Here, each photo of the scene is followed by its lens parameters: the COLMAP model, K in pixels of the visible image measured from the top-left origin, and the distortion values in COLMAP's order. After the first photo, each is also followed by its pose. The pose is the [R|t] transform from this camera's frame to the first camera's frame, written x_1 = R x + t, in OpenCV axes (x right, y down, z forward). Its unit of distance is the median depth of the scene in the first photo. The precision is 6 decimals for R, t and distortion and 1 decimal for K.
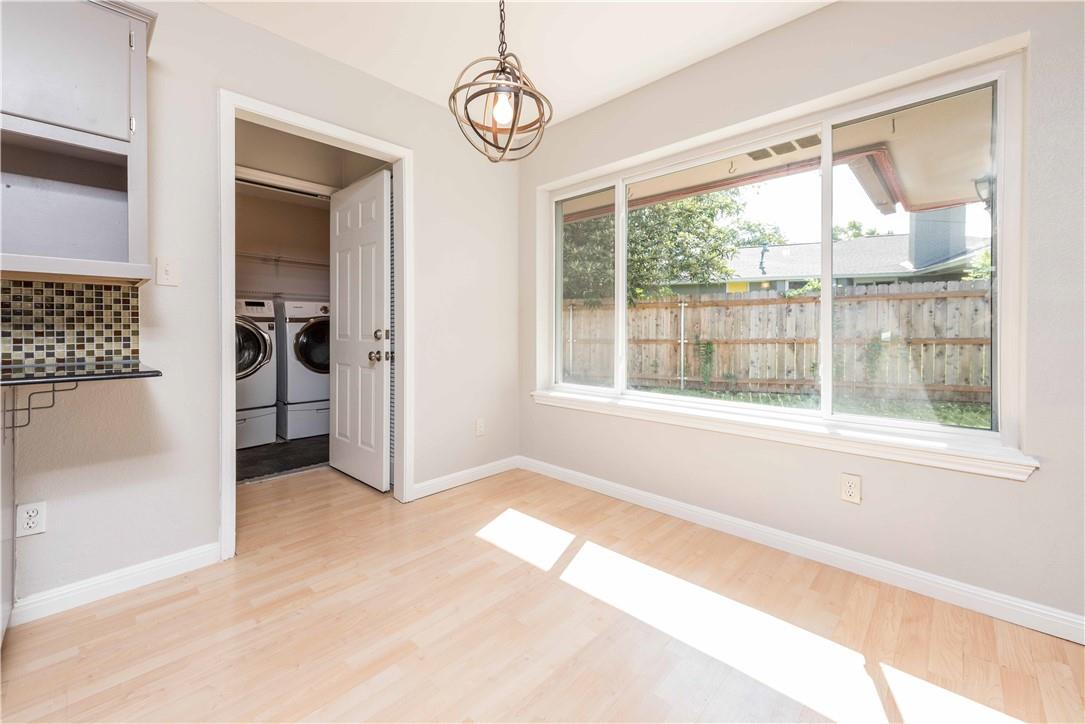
lens RADIAL K [[441.4, 0, 540.7], [0, 441.4, 330.4], [0, 0, 1]] dist [0.009469, -0.000061]
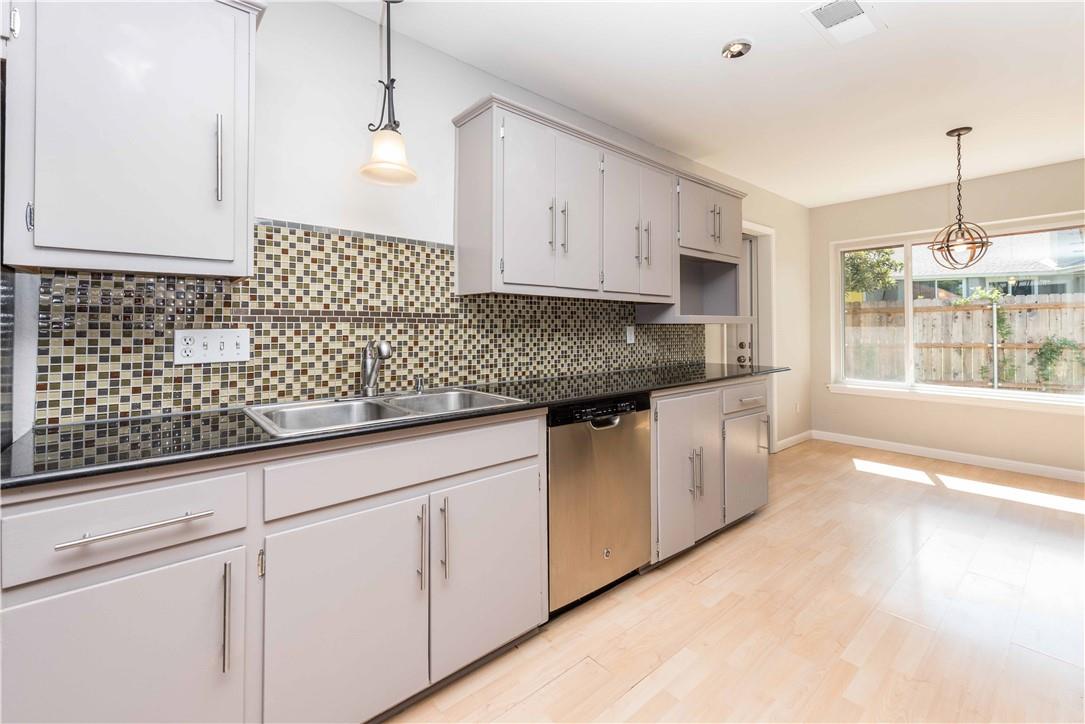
lens RADIAL K [[463.7, 0, 559.5], [0, 463.7, 323.6], [0, 0, 1]] dist [0.013533, 0.000085]
pose [[0.995484, -0.001896, -0.094910, -1.377502], [0.000795, 0.999932, -0.011639, -0.078946], [0.094926, 0.011512, 0.995418, -1.104704]]
